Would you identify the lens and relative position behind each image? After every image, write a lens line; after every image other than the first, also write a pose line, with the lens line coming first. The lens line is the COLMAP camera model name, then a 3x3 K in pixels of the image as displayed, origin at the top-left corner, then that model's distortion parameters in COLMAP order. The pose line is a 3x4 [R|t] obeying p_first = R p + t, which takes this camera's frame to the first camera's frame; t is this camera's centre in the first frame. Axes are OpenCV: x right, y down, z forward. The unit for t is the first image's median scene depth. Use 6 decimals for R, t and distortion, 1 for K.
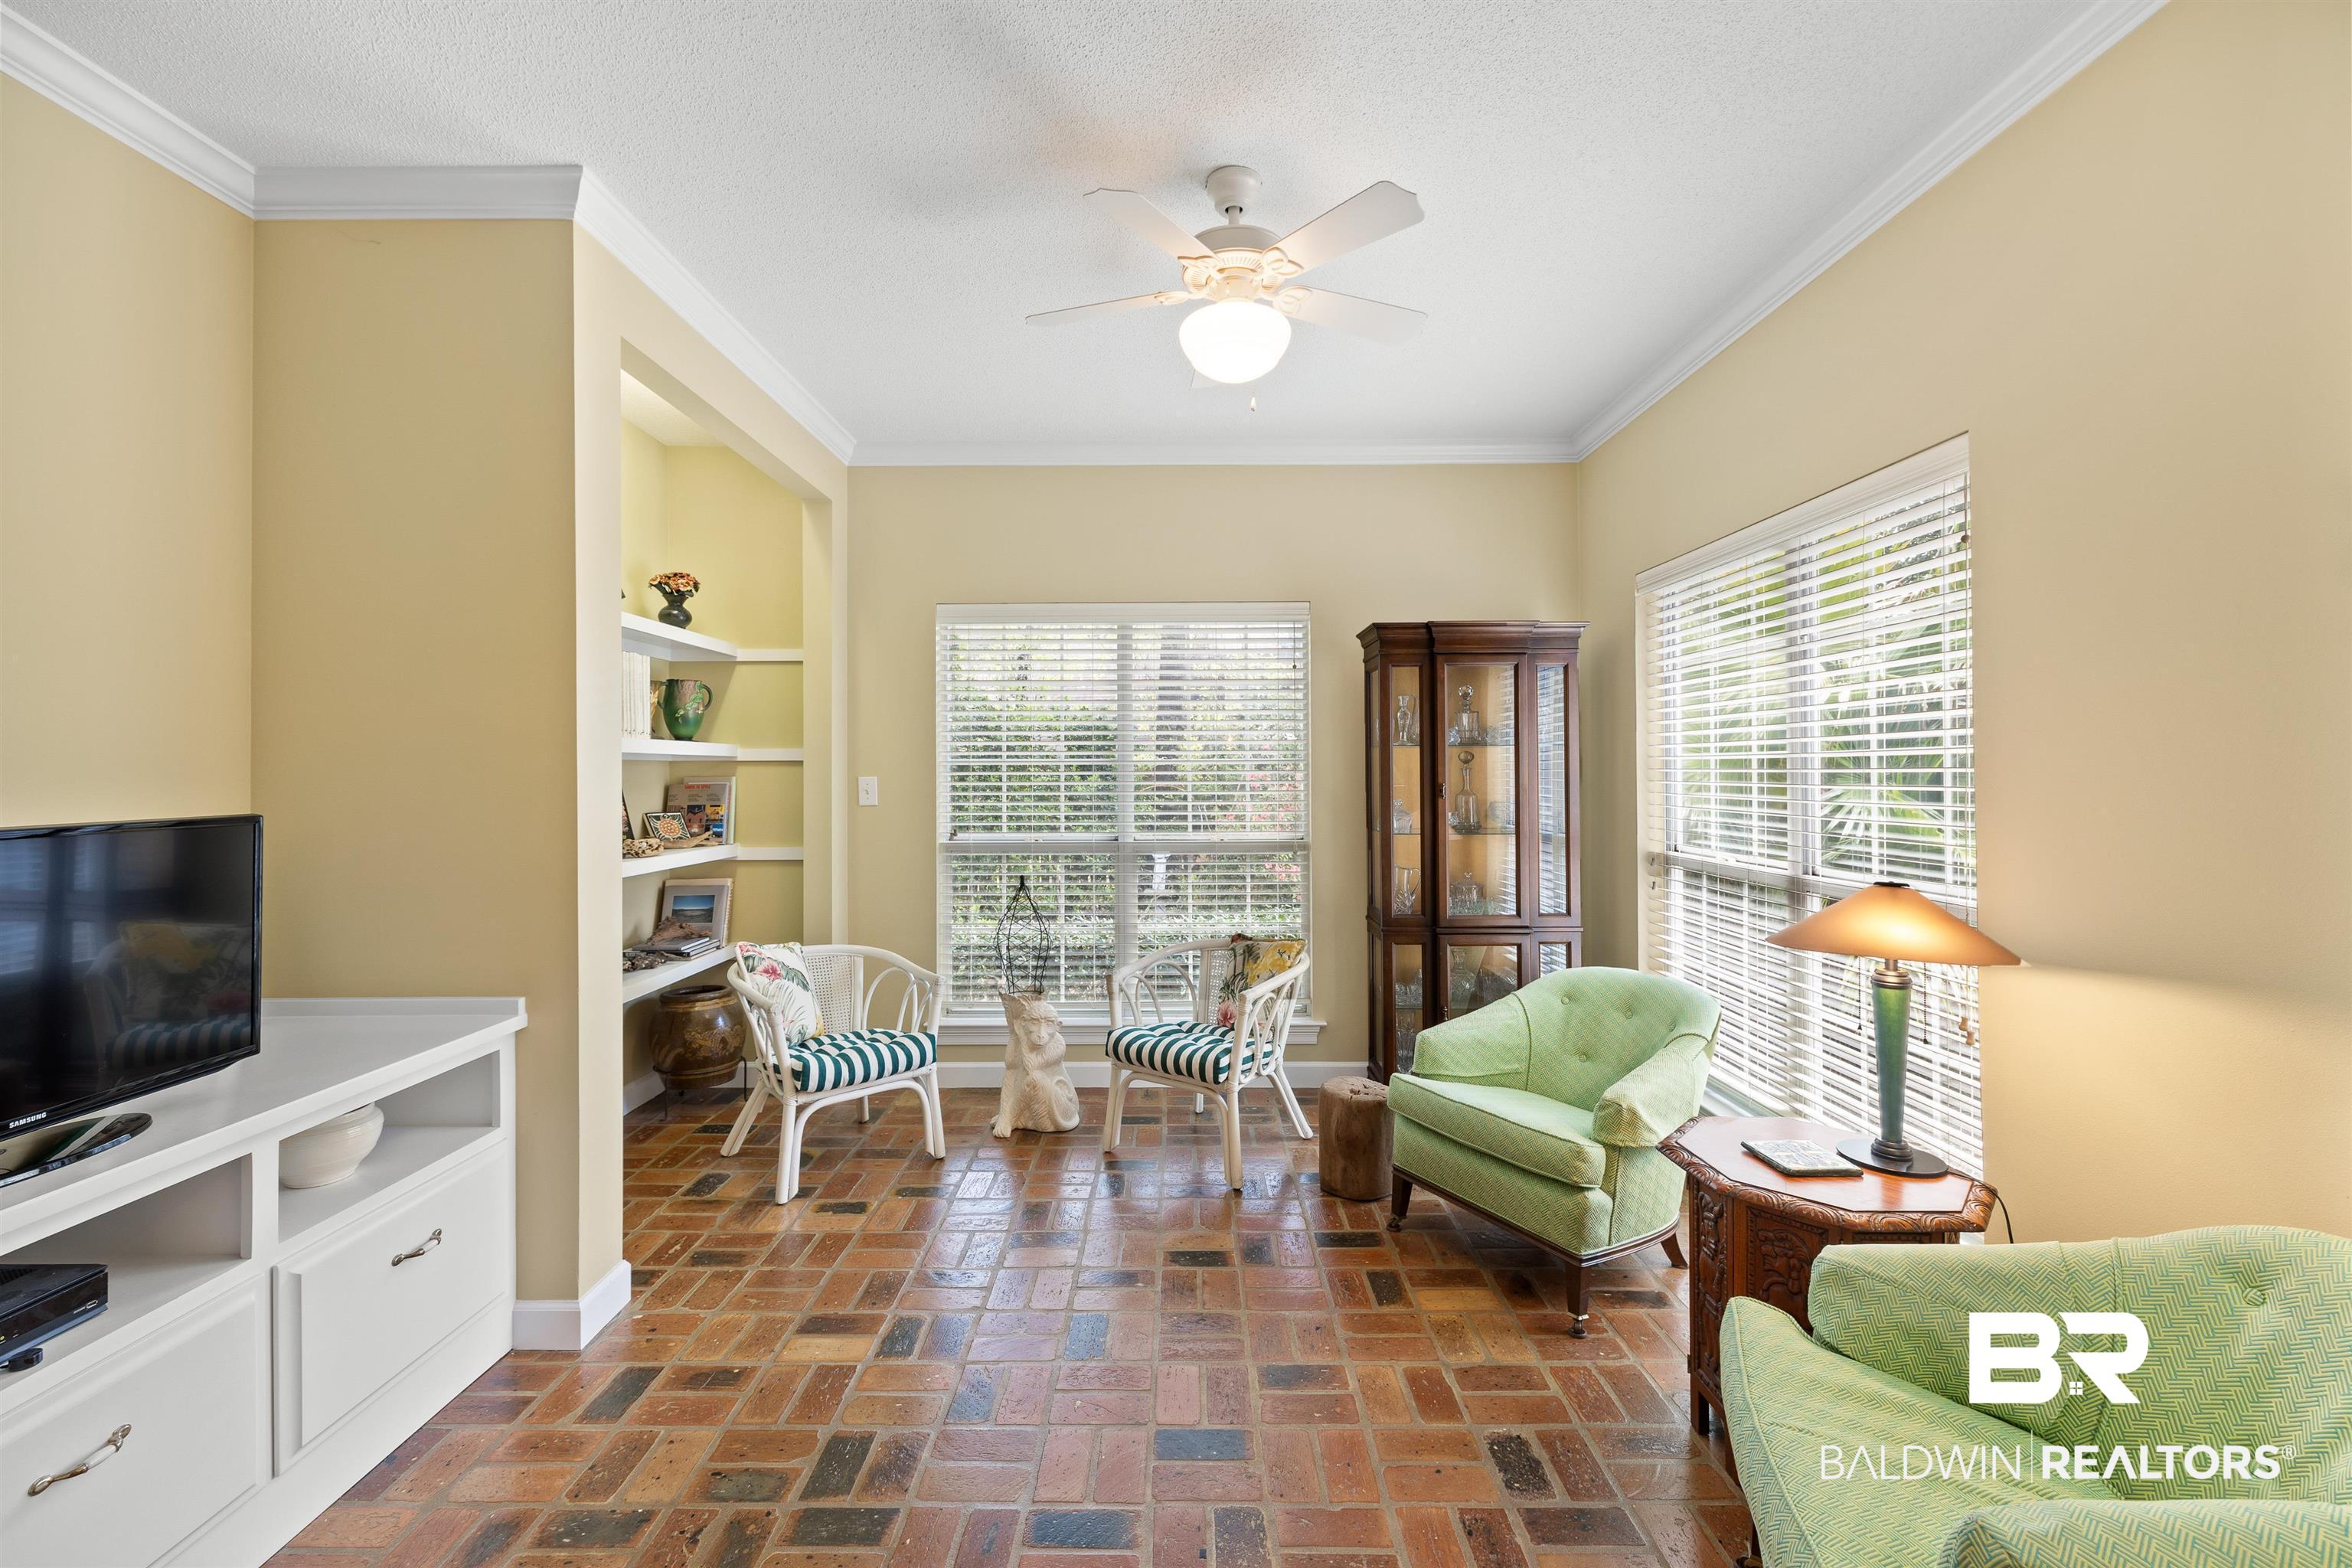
lens RADIAL K [[975.0, 0, 1175.1], [0, 975.0, 774.9], [0, 0, 1]] dist [-0.002051, -0.000471]
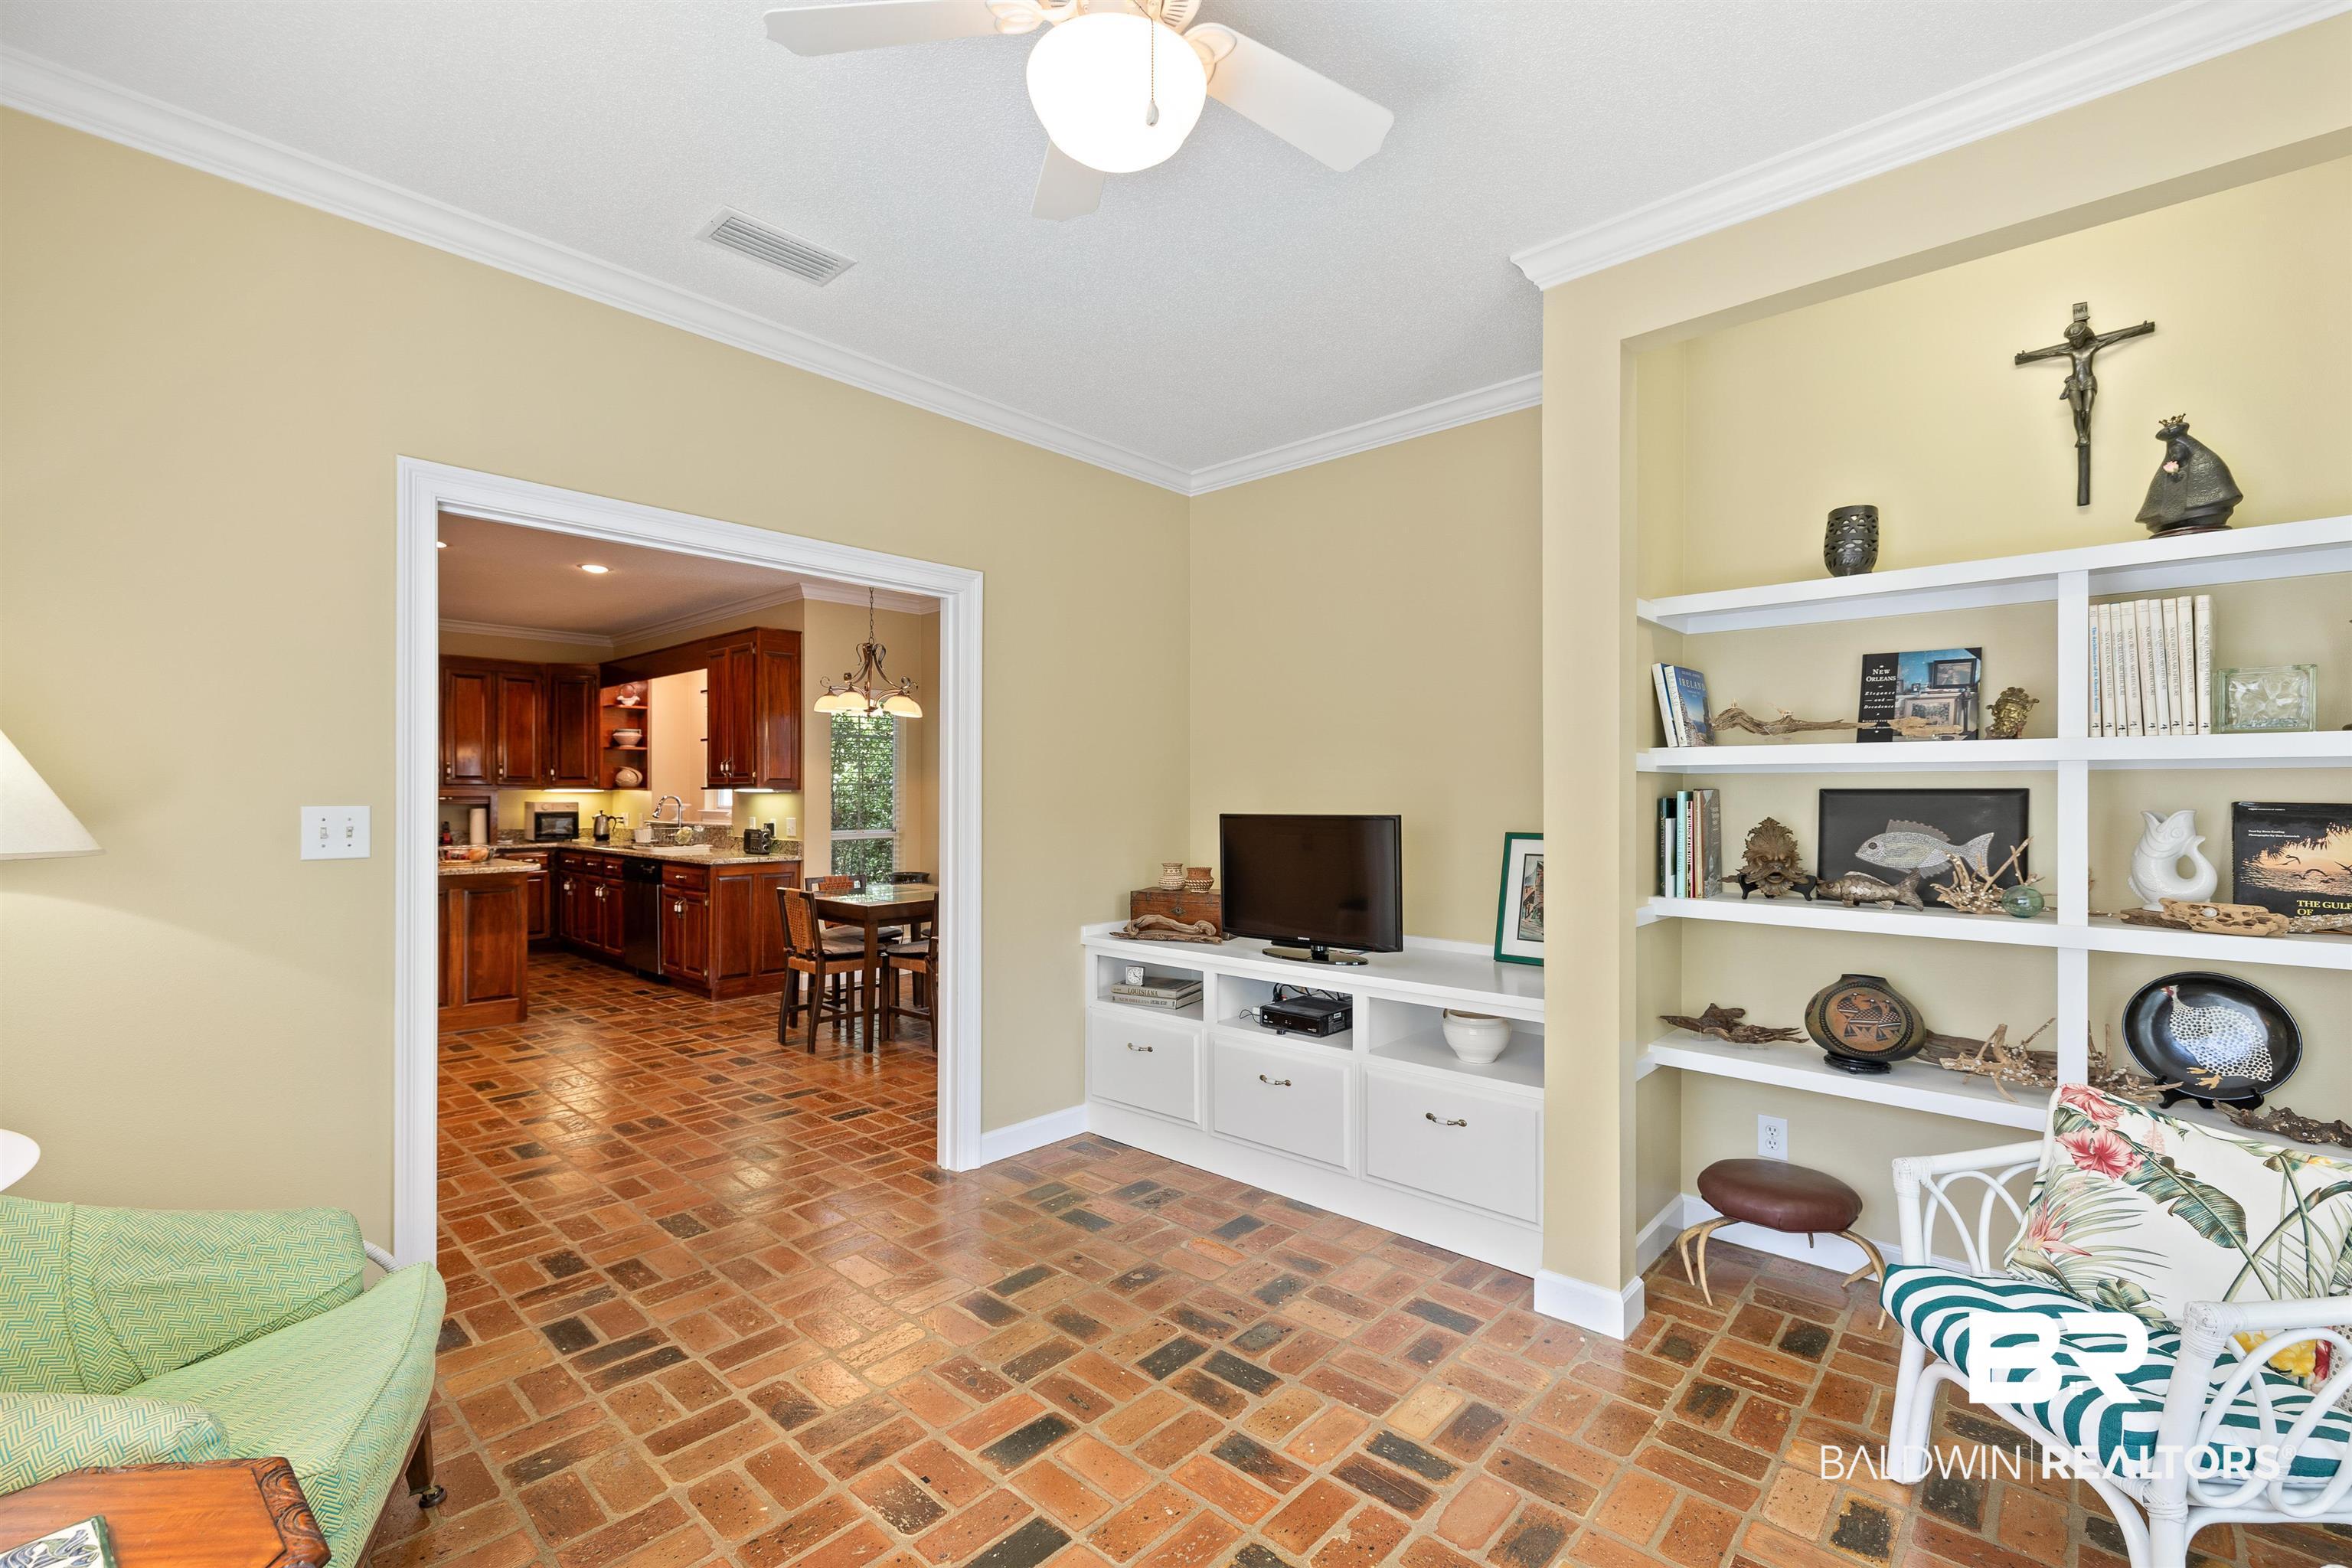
lens RADIAL K [[975.0, 0, 1178.1], [0, 975.0, 792.0], [0, 0, 1]] dist [-0.002051, -0.000471]
pose [[-0.663623, -0.000321, -0.748067, 0.524441], [0.005514, 0.999971, -0.005320, -0.001319], [0.748047, -0.007655, -0.663602, 1.513131]]
